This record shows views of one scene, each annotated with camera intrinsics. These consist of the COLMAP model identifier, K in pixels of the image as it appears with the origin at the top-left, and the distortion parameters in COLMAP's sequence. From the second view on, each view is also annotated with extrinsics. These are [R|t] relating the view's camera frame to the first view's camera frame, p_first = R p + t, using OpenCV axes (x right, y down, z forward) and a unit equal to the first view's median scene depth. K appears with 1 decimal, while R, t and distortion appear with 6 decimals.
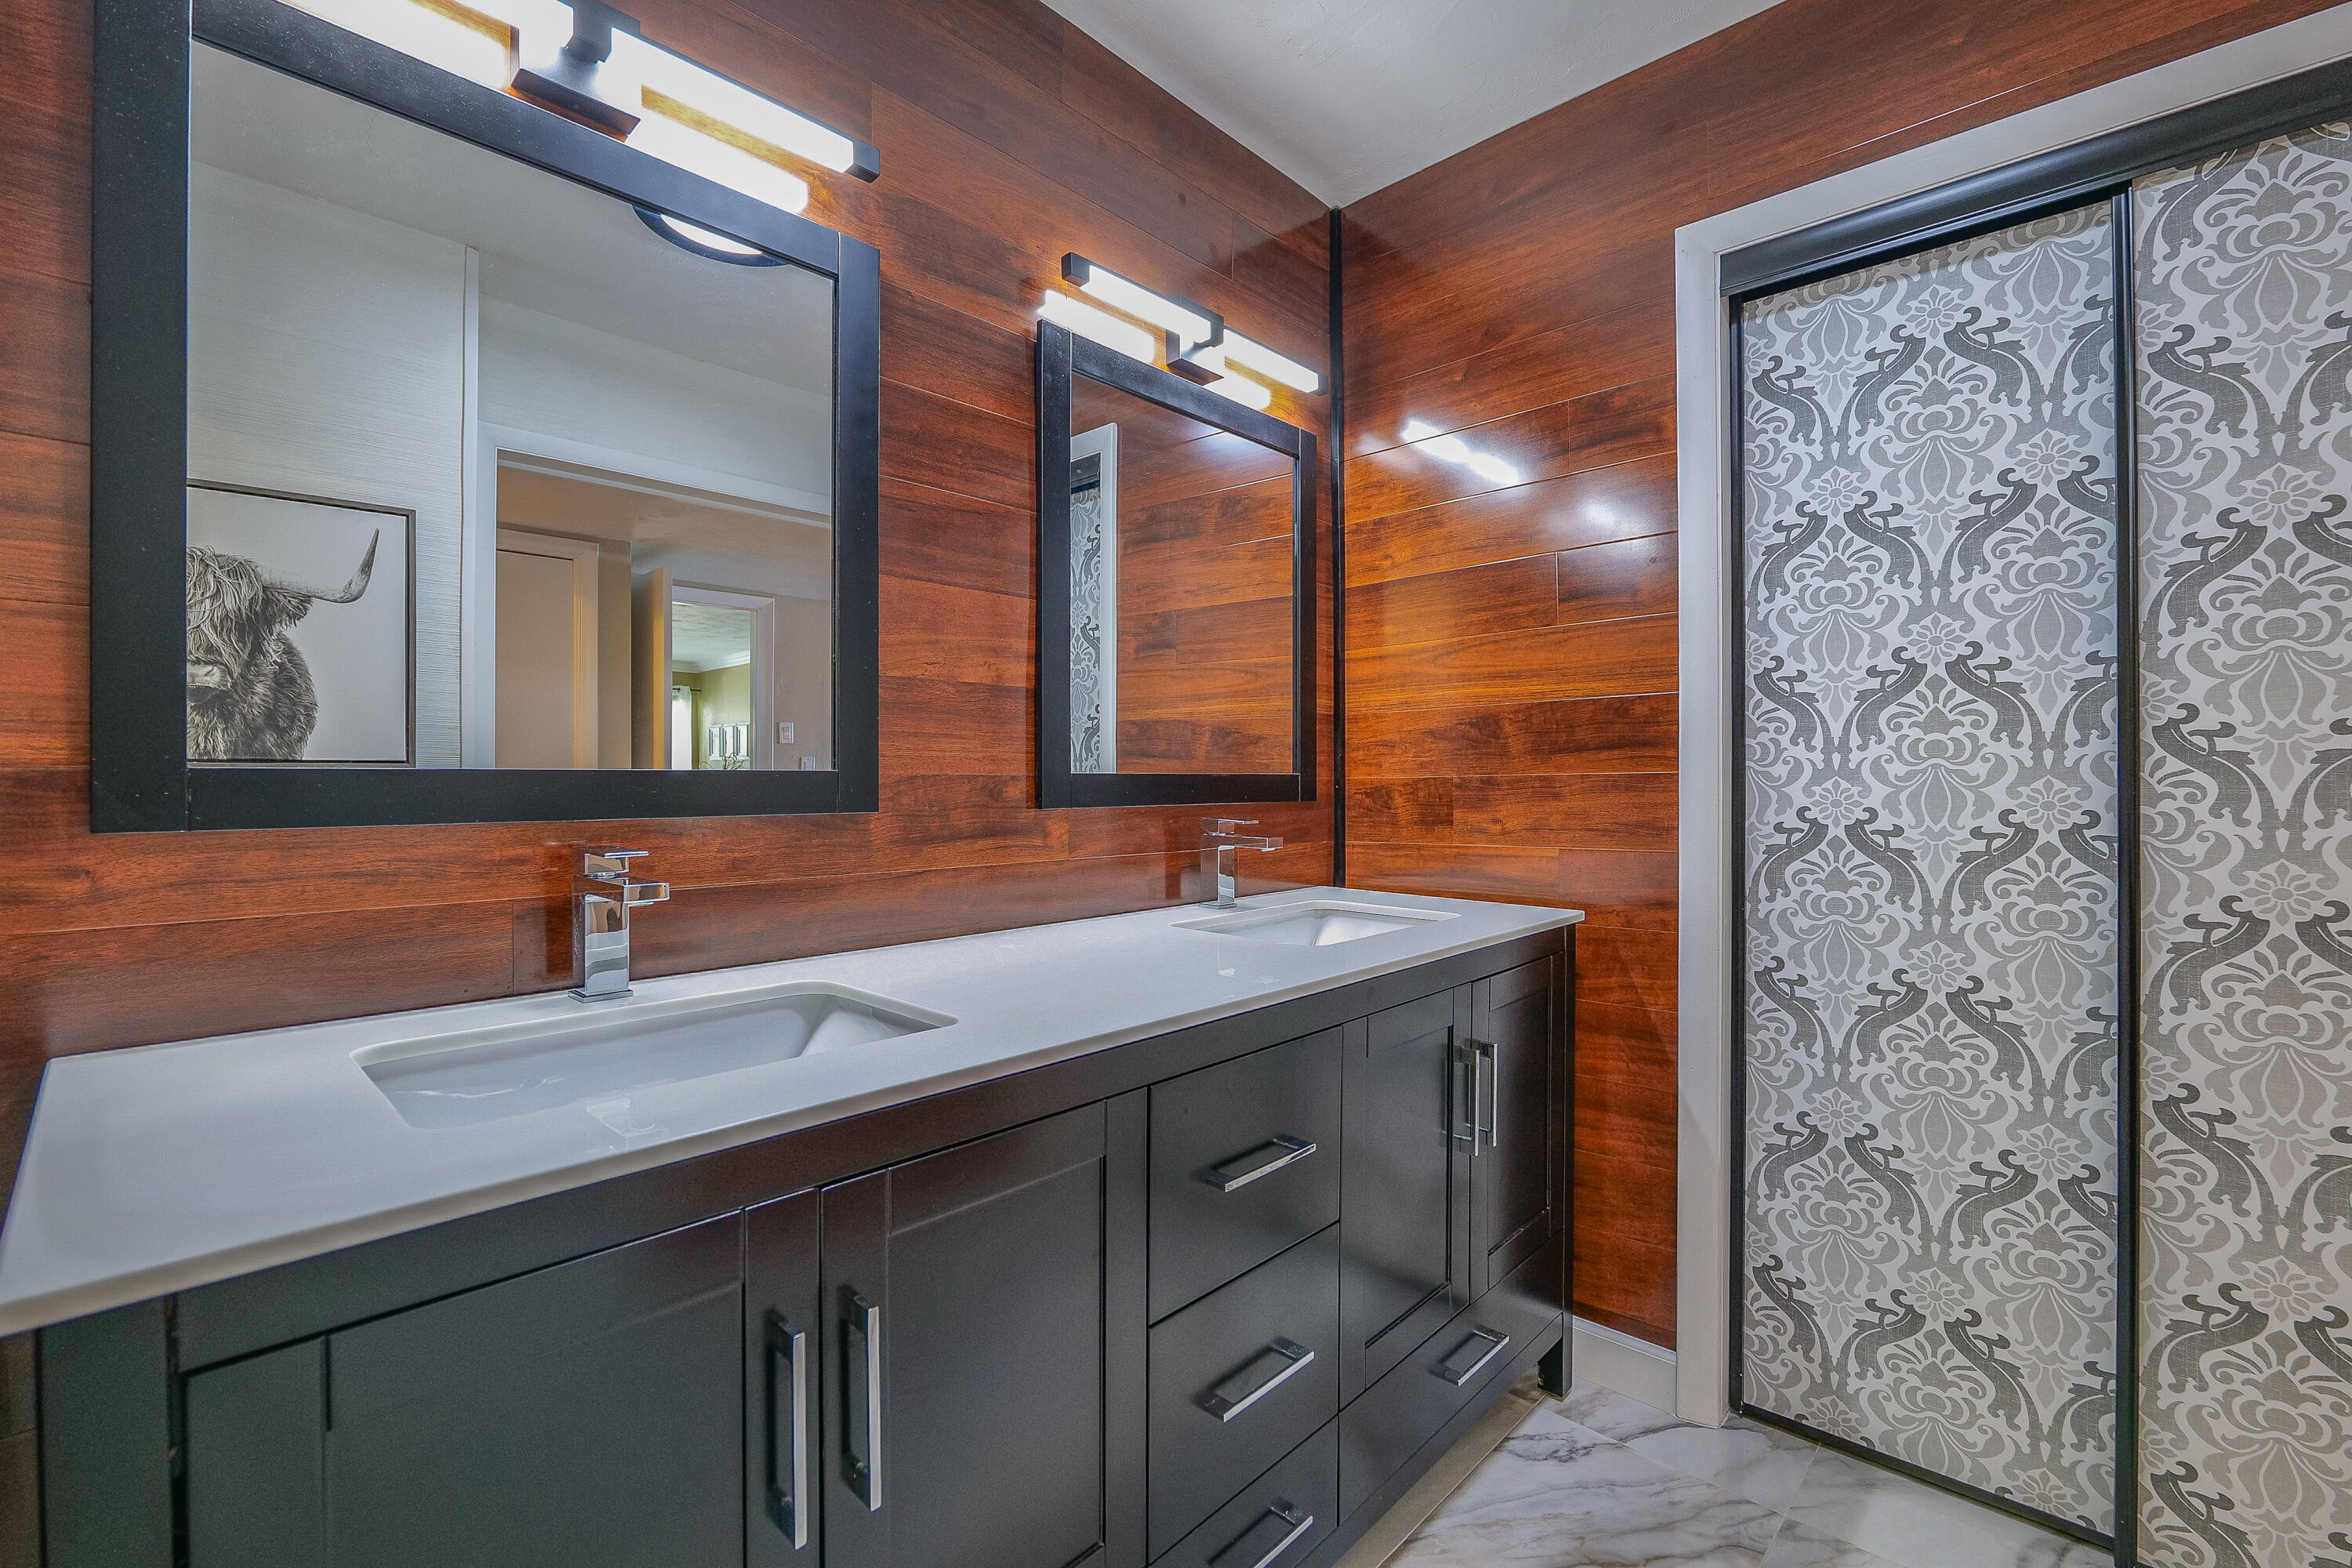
lens RADIAL K [[1012.3, 0, 1172.8], [0, 1012.3, 785.9], [0, 0, 1]] dist [-0.008276, 0.000051]
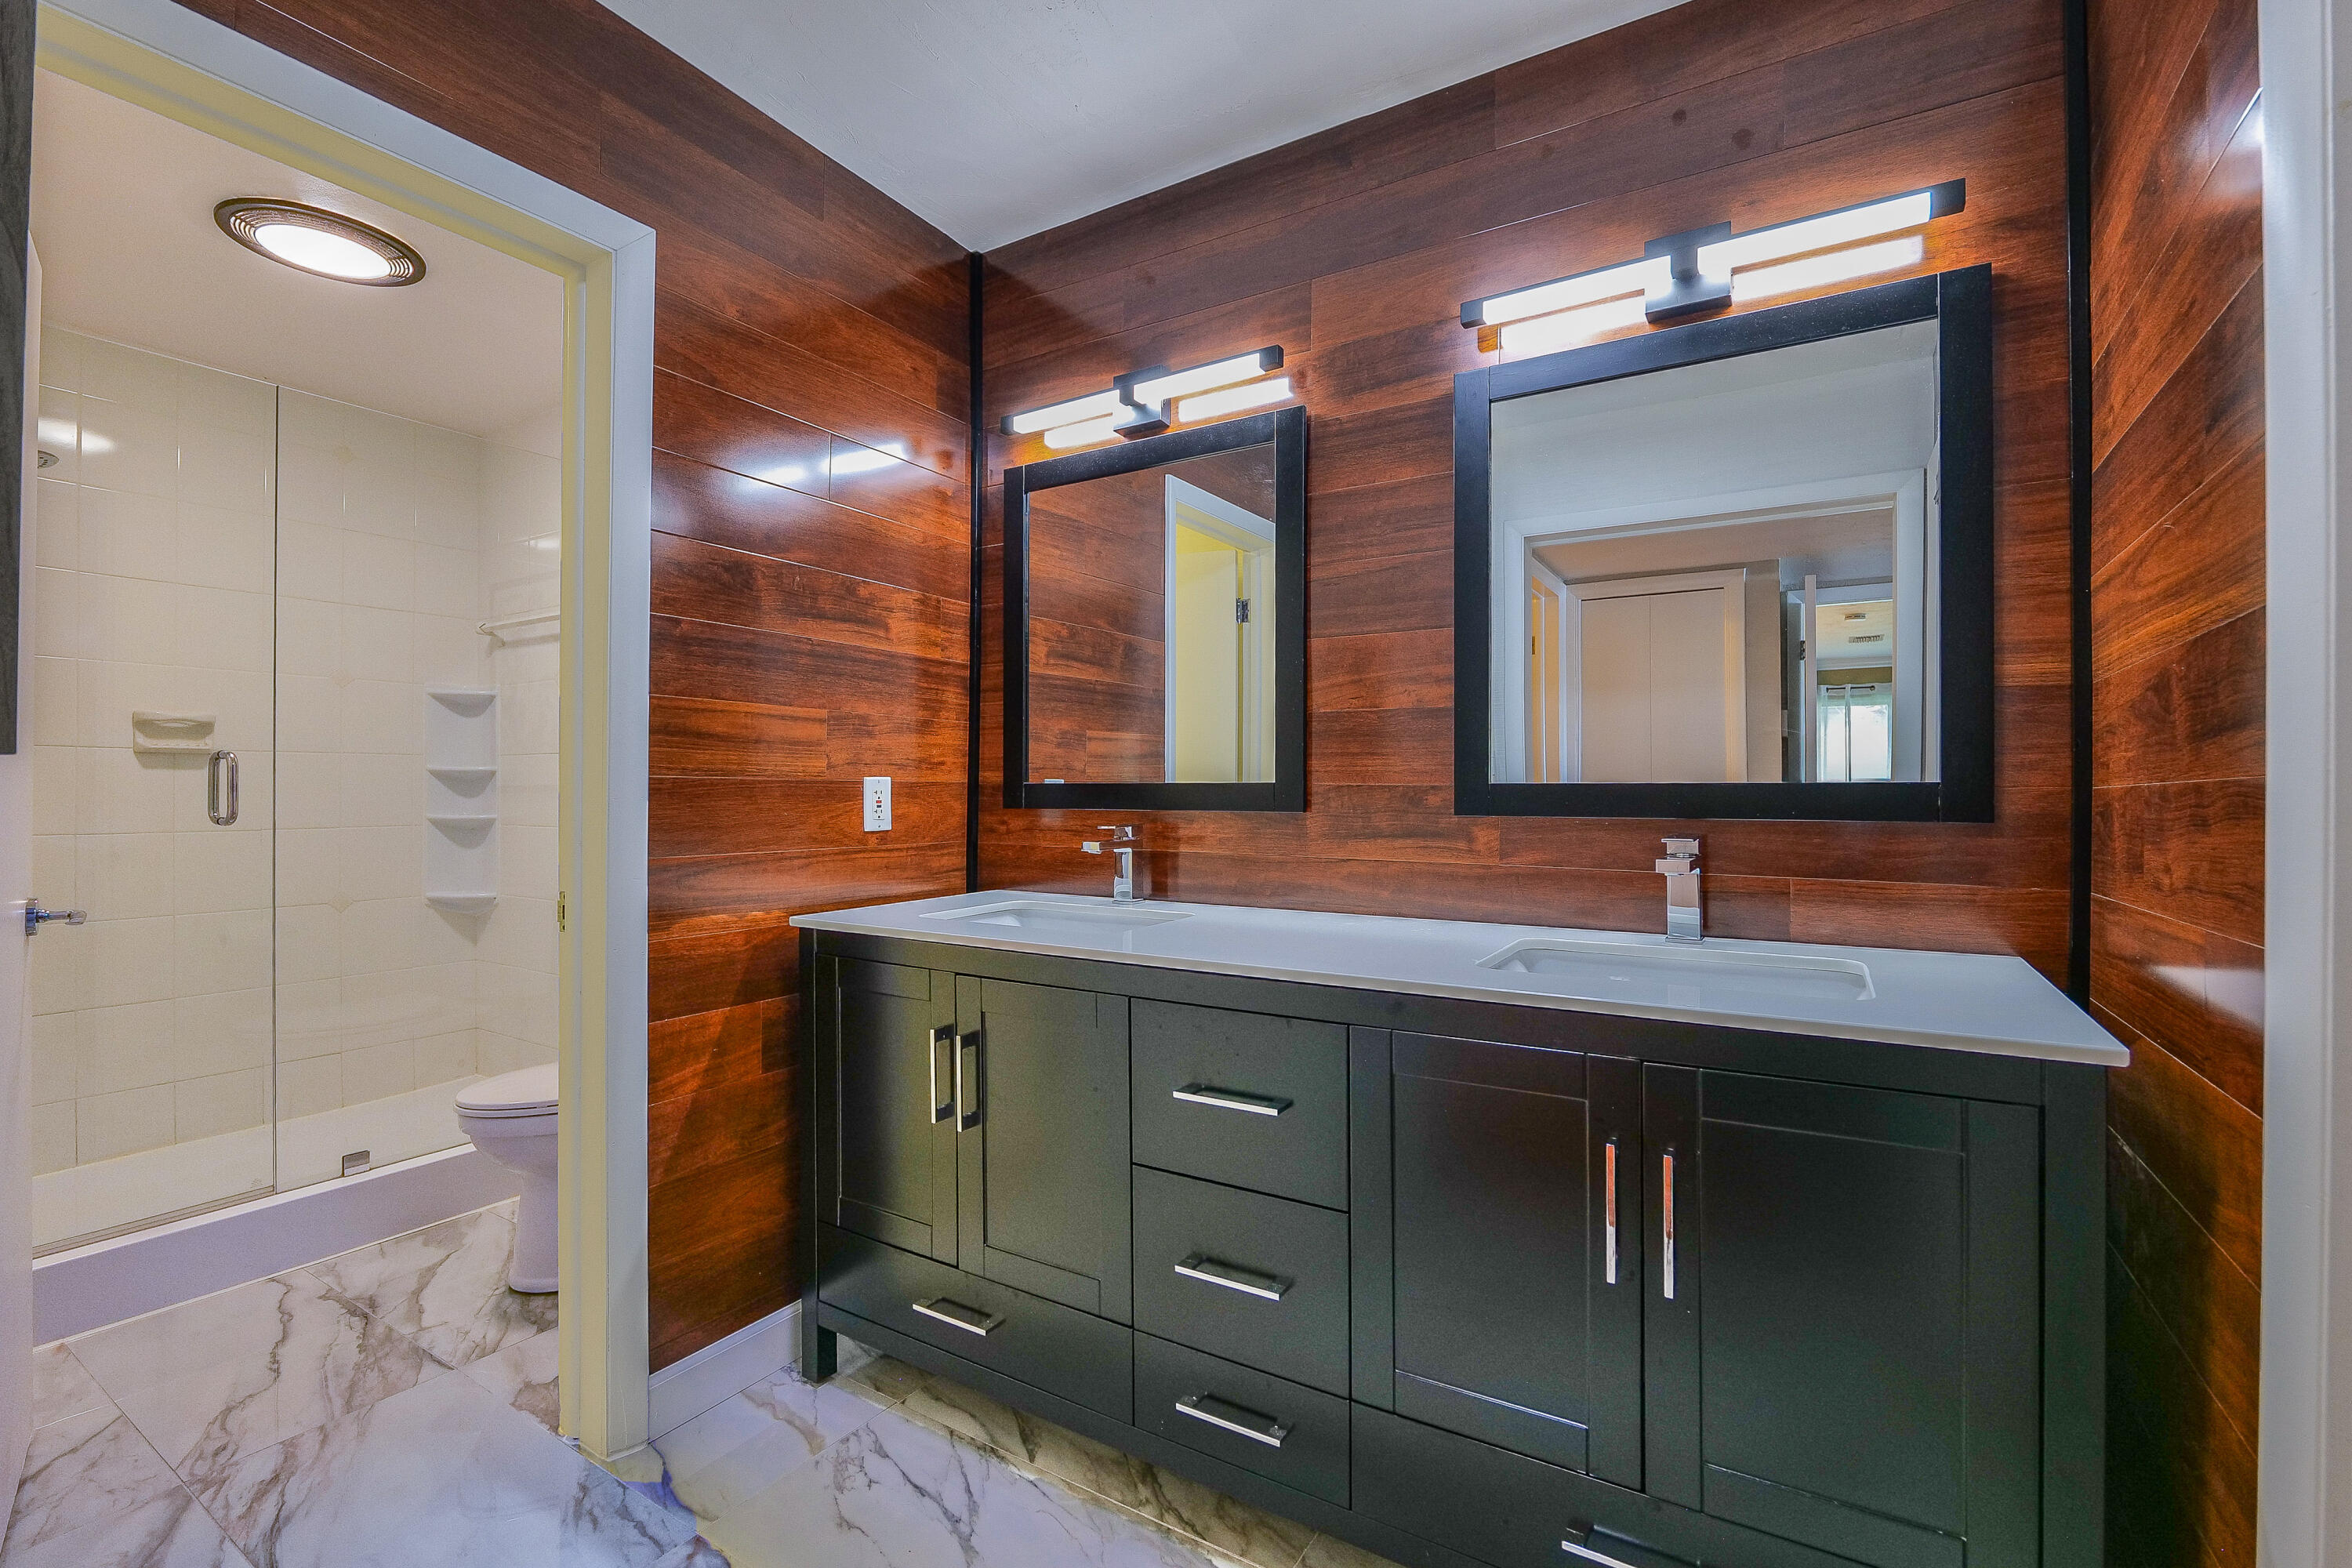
lens RADIAL K [[1012.3, 0, 1172.8], [0, 1012.3, 785.9], [0, 0, 1]] dist [-0.008276, 0.000051]
pose [[0.208158, -0.001743, -0.978094, 0.886292], [-0.007763, 0.999964, -0.003434, -0.003377], [0.978064, 0.008308, 0.208137, 0.468694]]
